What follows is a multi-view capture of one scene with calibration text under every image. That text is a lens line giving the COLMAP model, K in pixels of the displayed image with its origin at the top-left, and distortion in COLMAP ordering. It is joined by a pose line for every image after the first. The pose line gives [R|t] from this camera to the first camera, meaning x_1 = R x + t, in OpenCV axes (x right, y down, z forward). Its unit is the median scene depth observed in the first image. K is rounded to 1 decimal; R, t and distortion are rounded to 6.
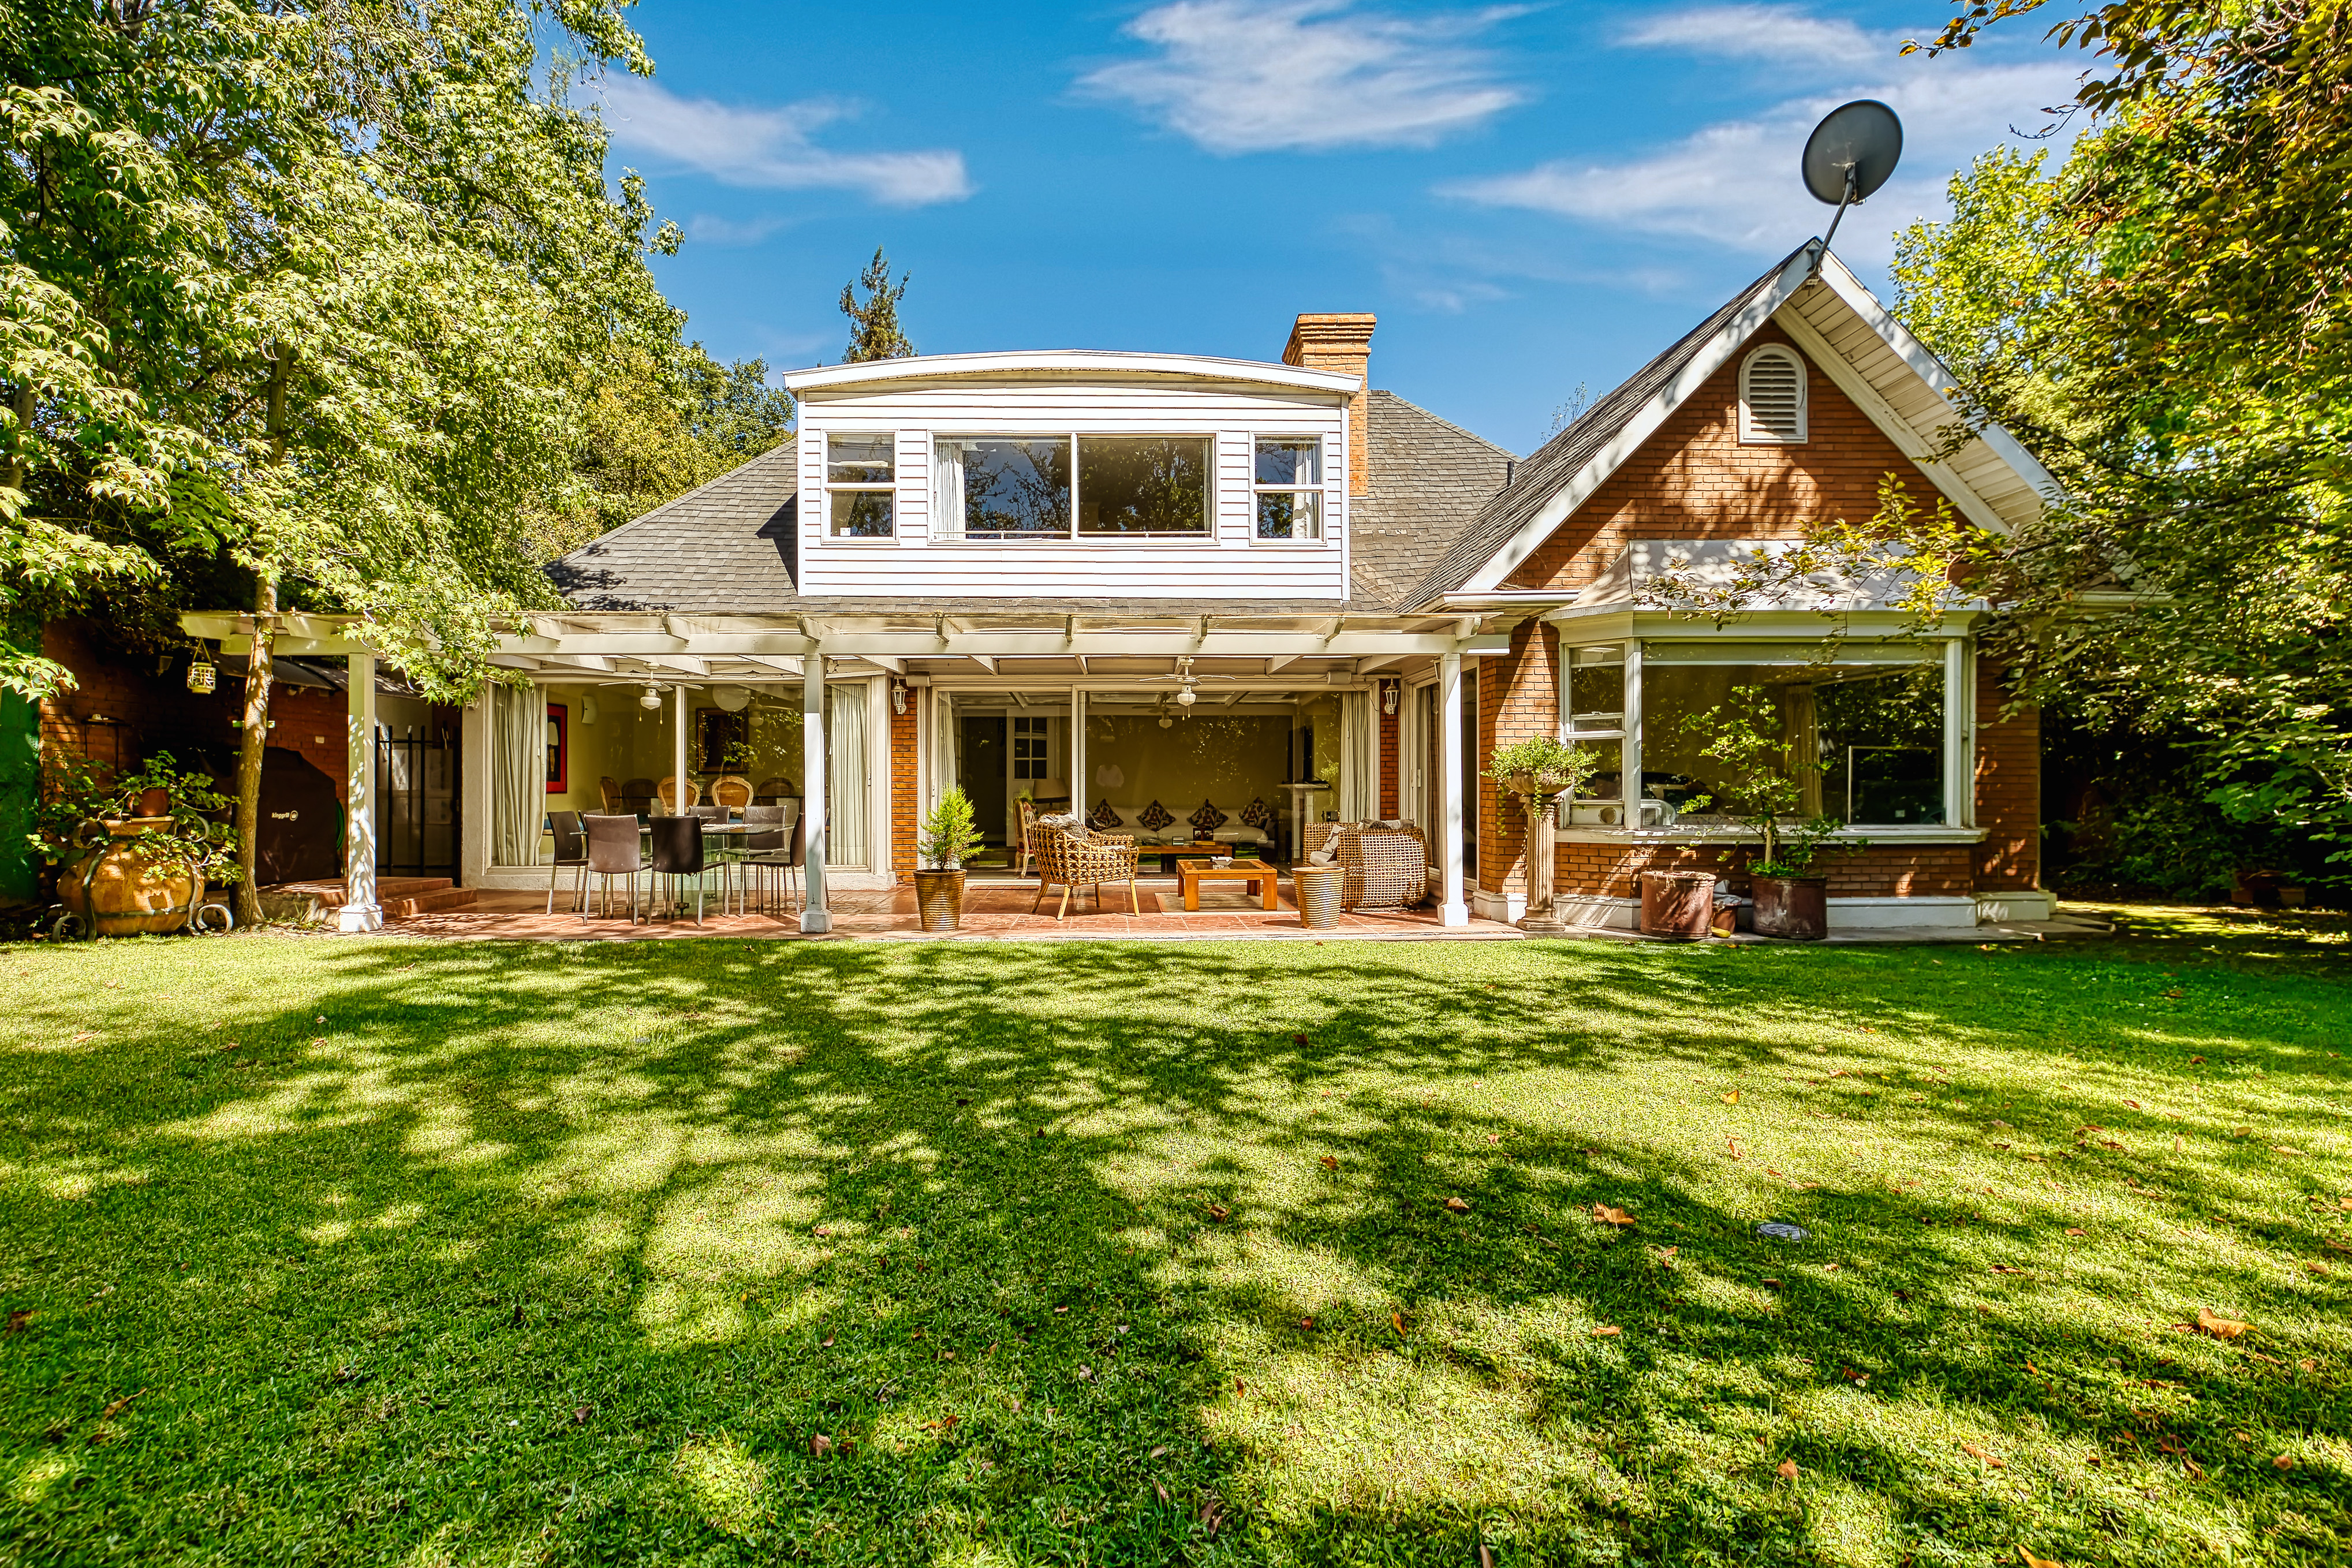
lens RADIAL K [[1069.6, 0, 1168.1], [0, 1069.6, 792.4], [0, 0, 1]] dist [0.002041, 0.000856]
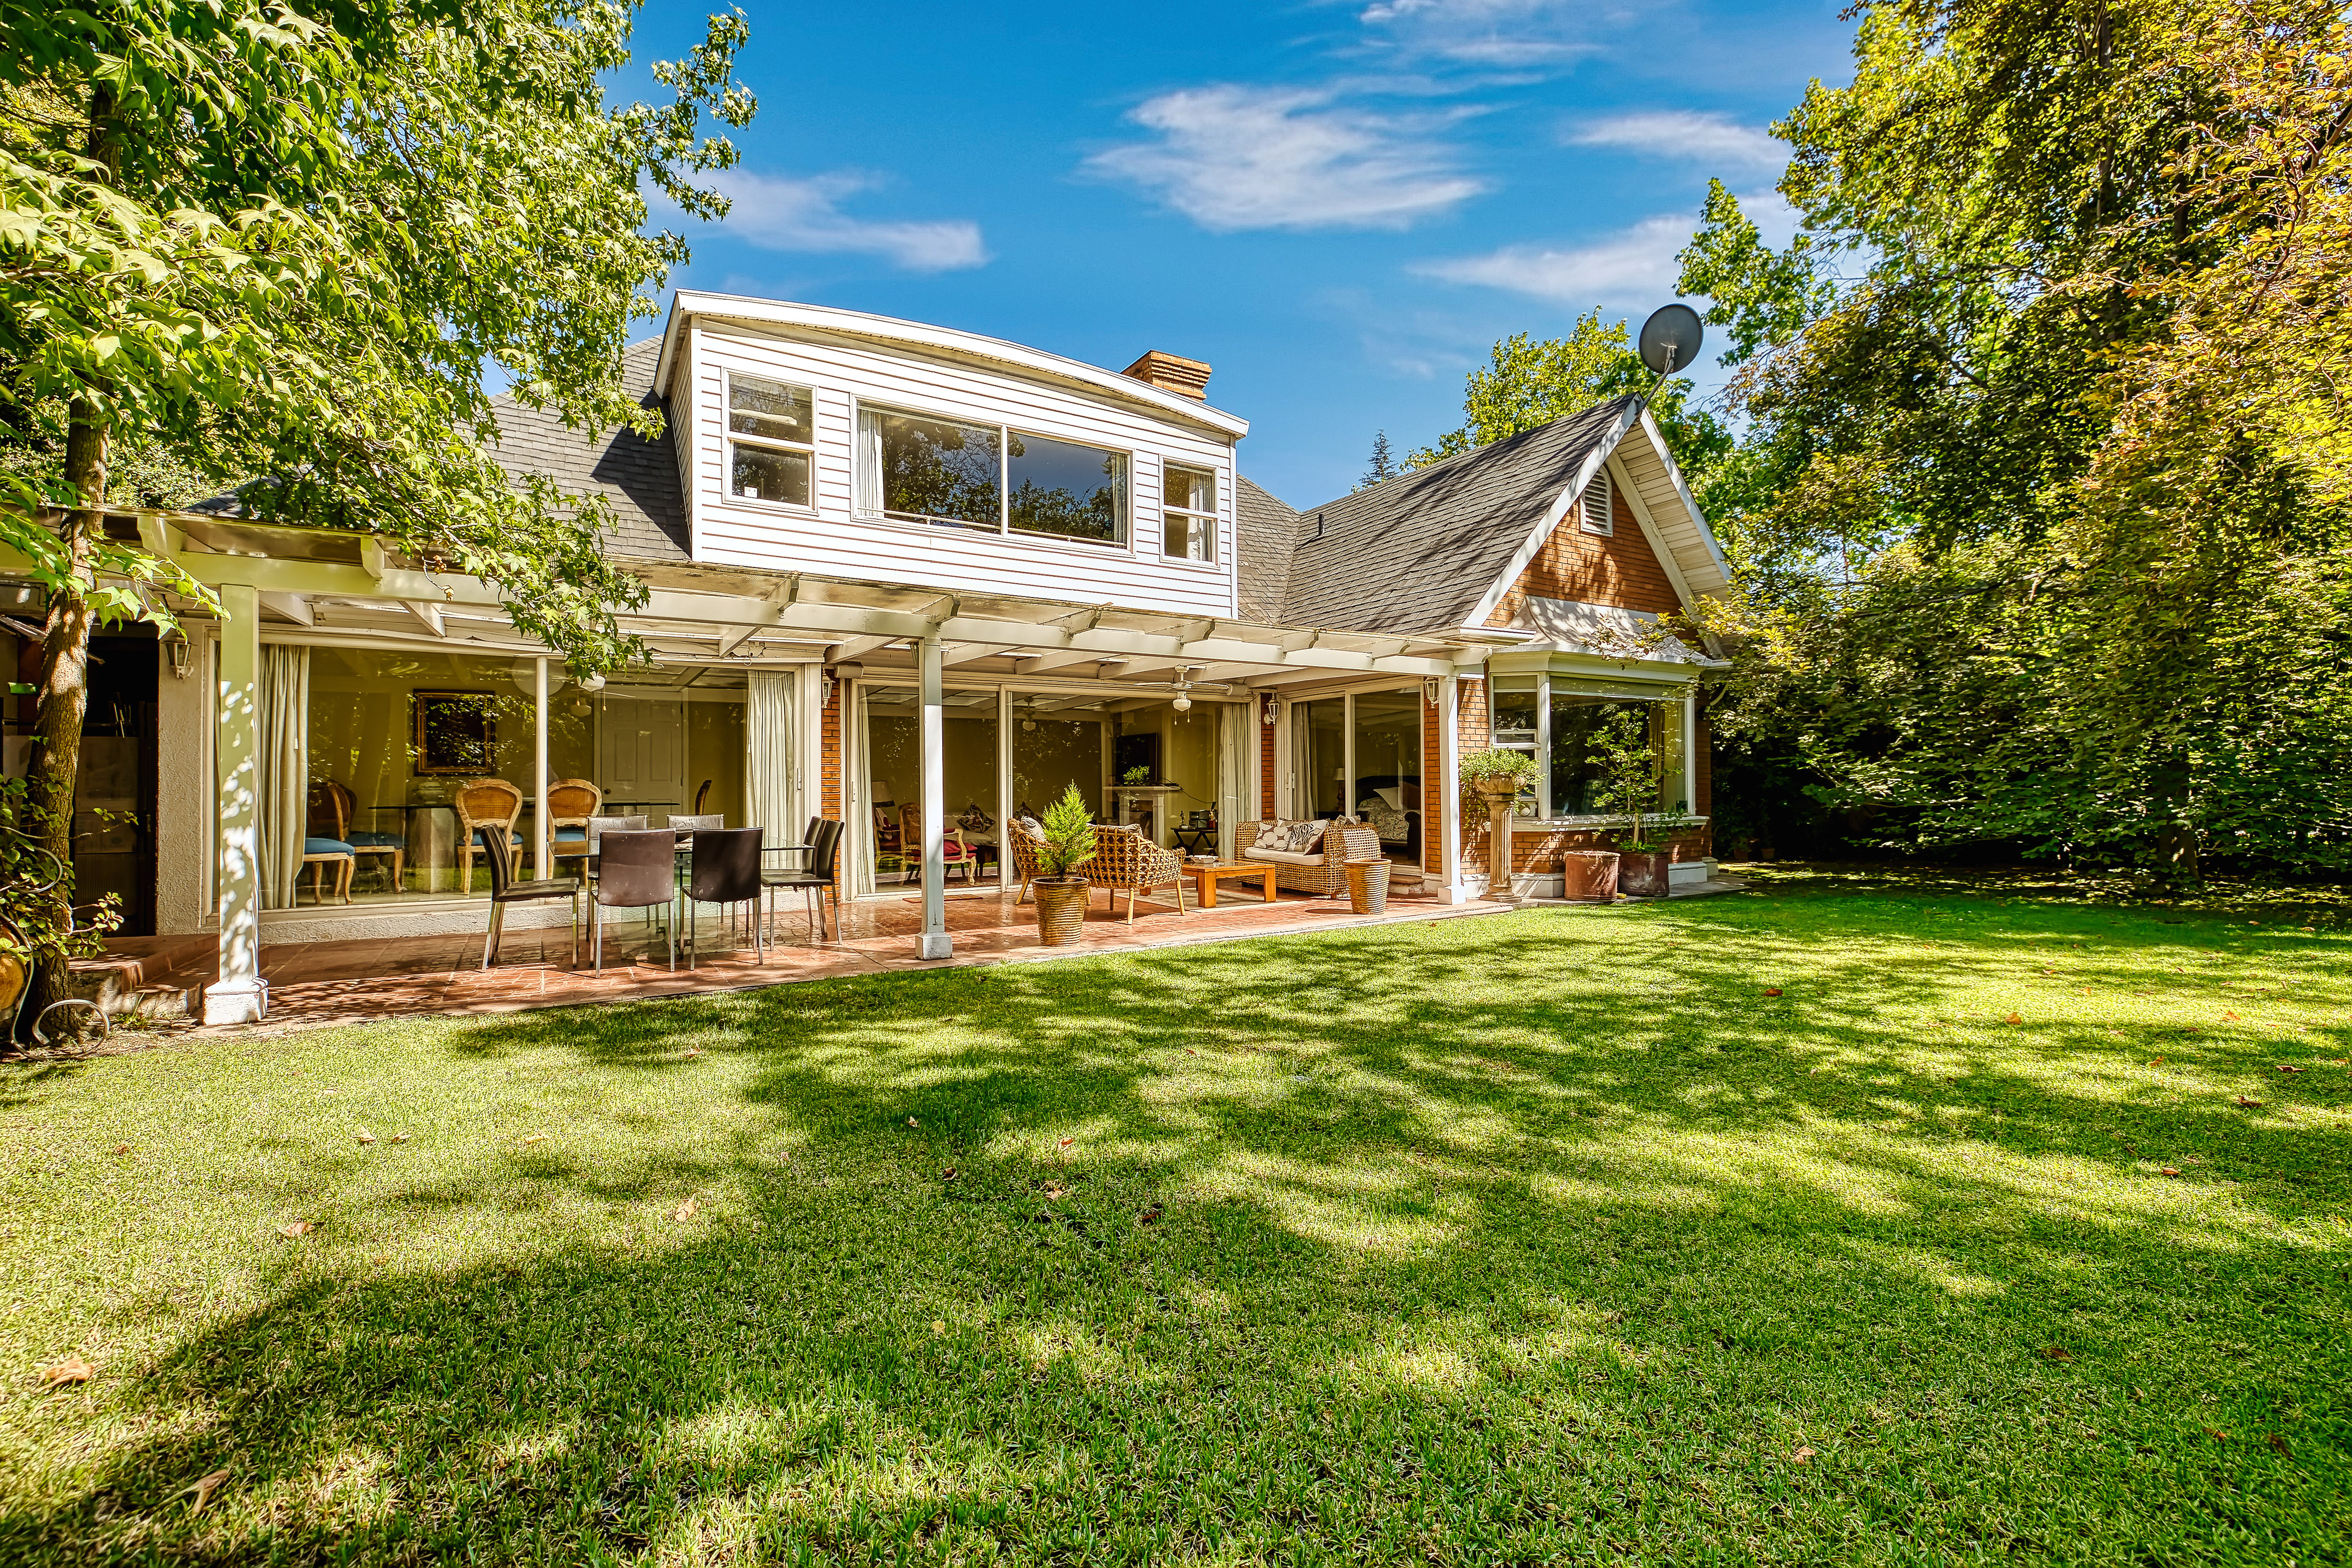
lens RADIAL K [[999.5, 0, 1176.0], [0, 999.5, 780.1], [0, 0, 1]] dist [-0.000052, -0.000581]
pose [[0.858381, -0.000042, 0.513013, -0.473546], [0.008015, 0.999879, -0.013330, -0.000729], [-0.512951, 0.015554, 0.858277, 0.164273]]
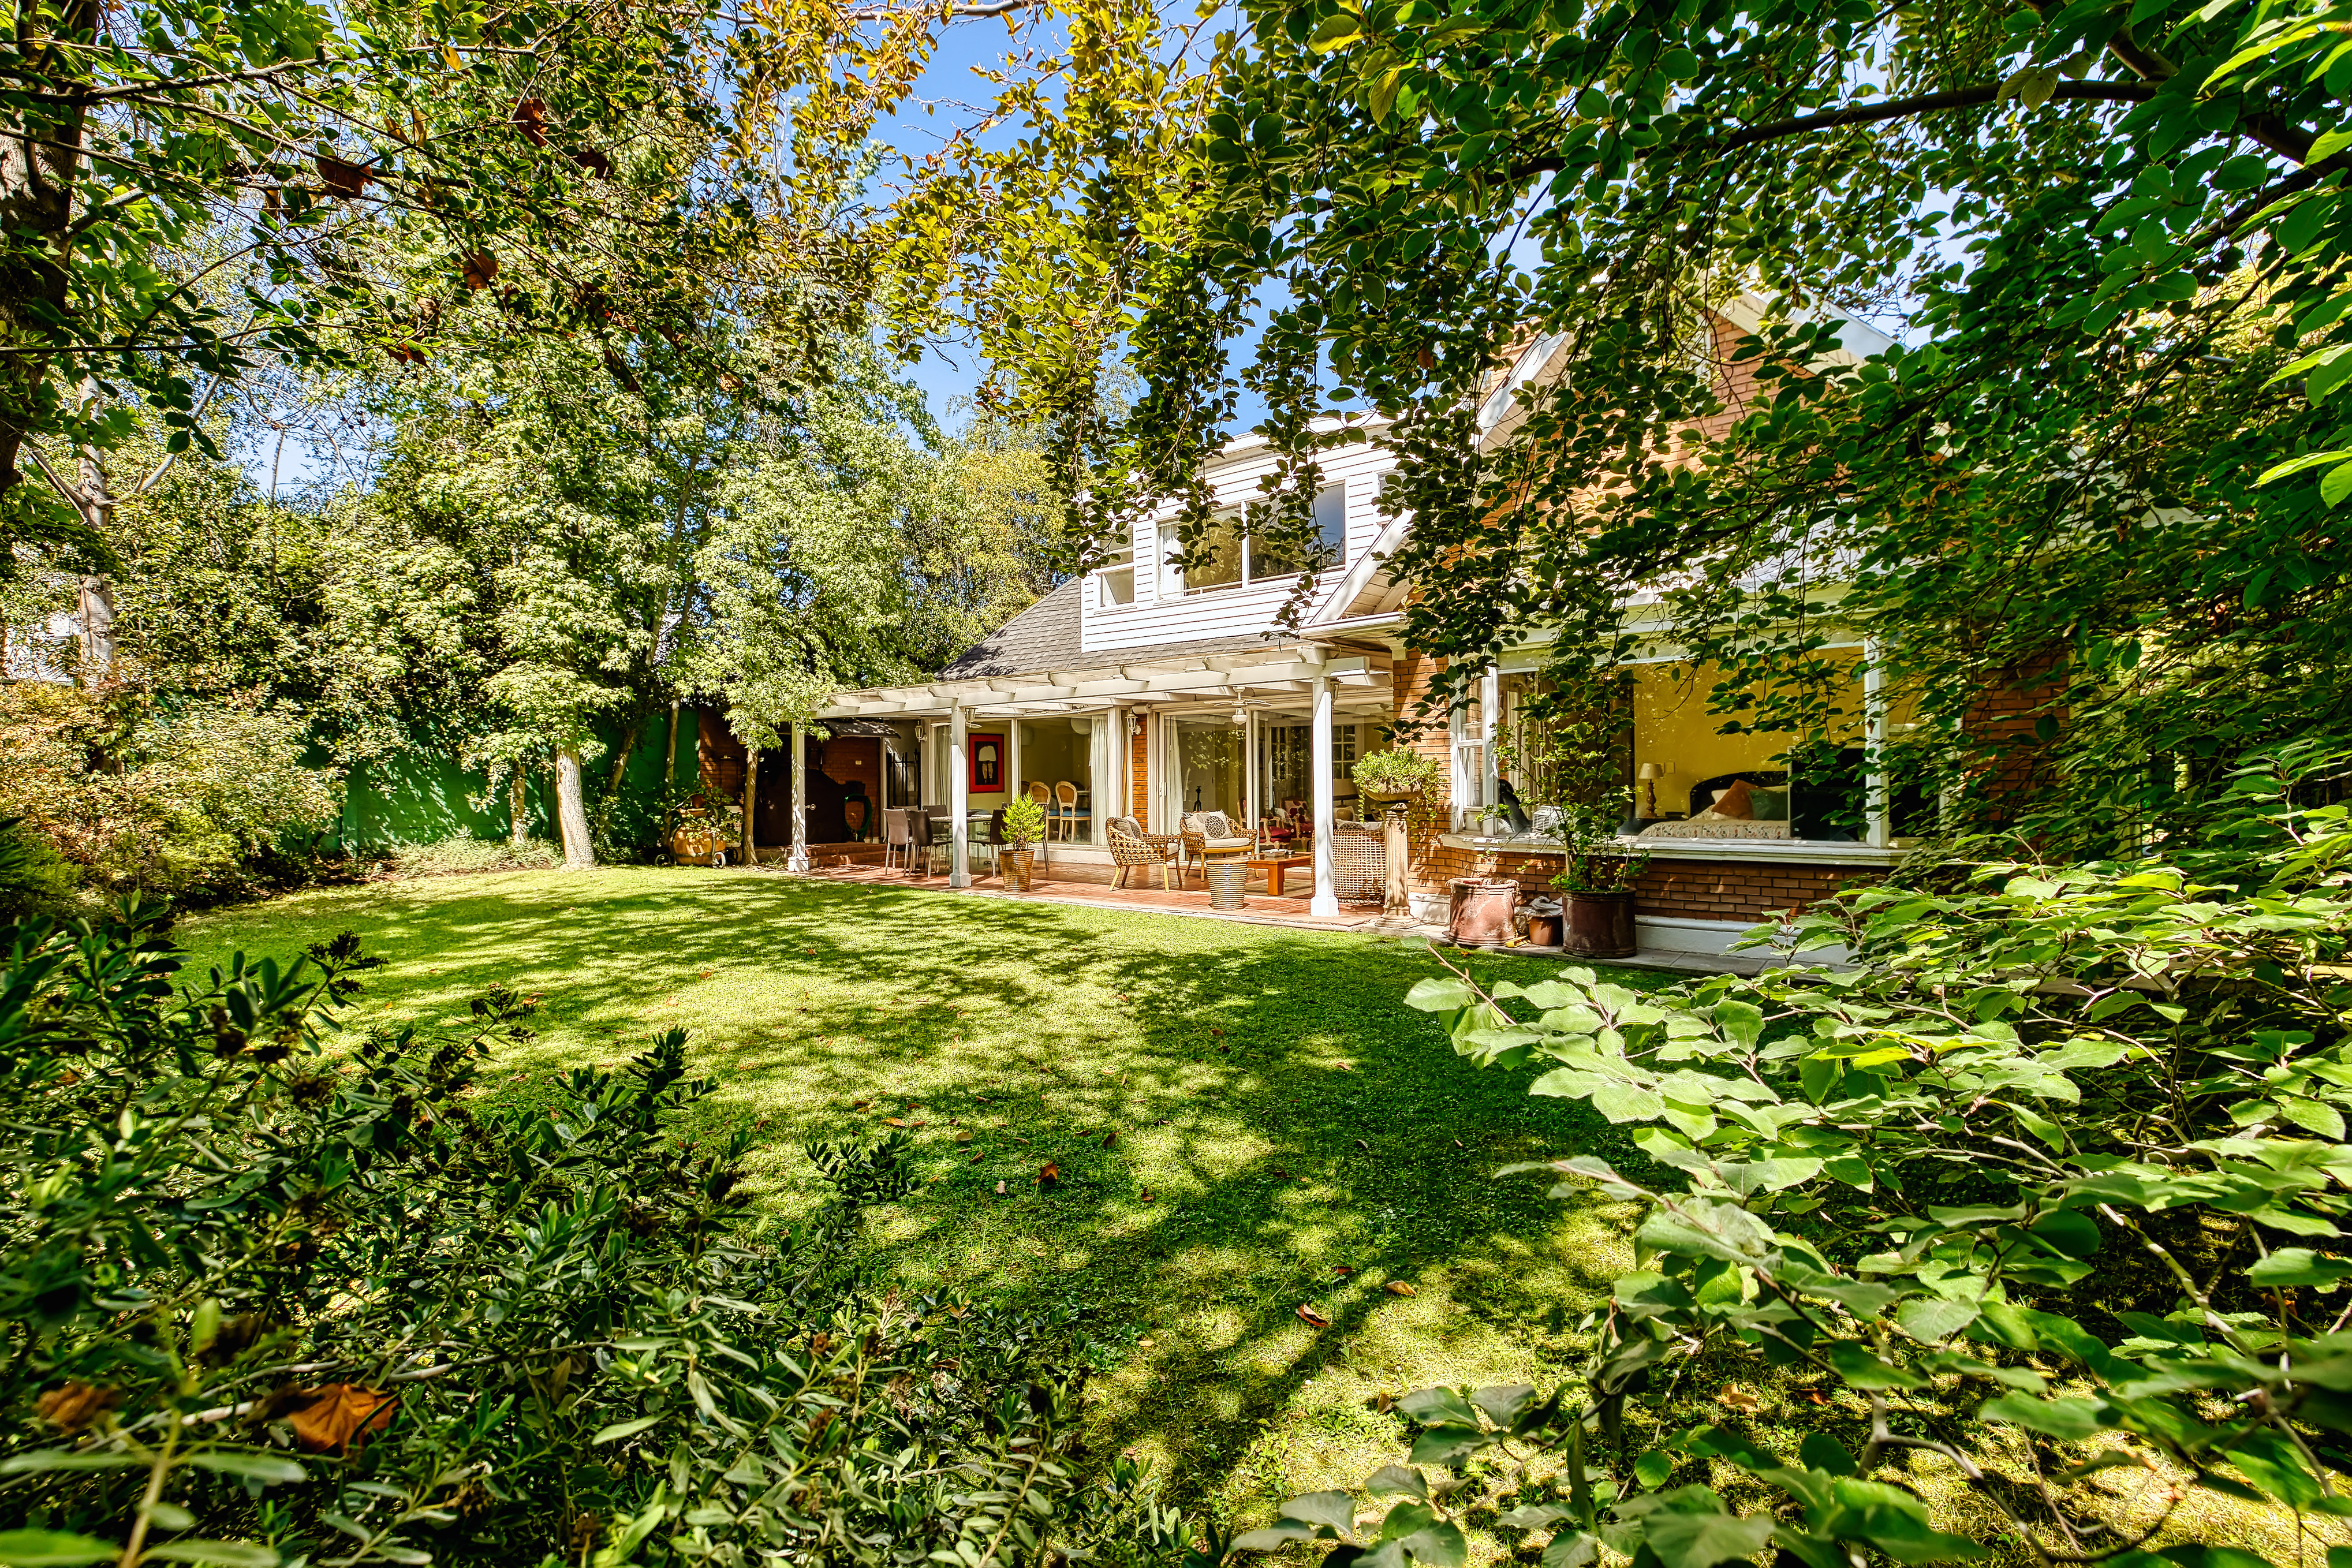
lens RADIAL K [[999.5, 0, 1175.1], [0, 999.5, 779.5], [0, 0, 1]] dist [-0.000052, -0.000581]
pose [[0.771299, -0.012135, -0.636357, 0.634062], [0.007333, 0.999921, -0.010180, -0.004566], [0.636430, 0.003186, 0.771328, 0.064016]]
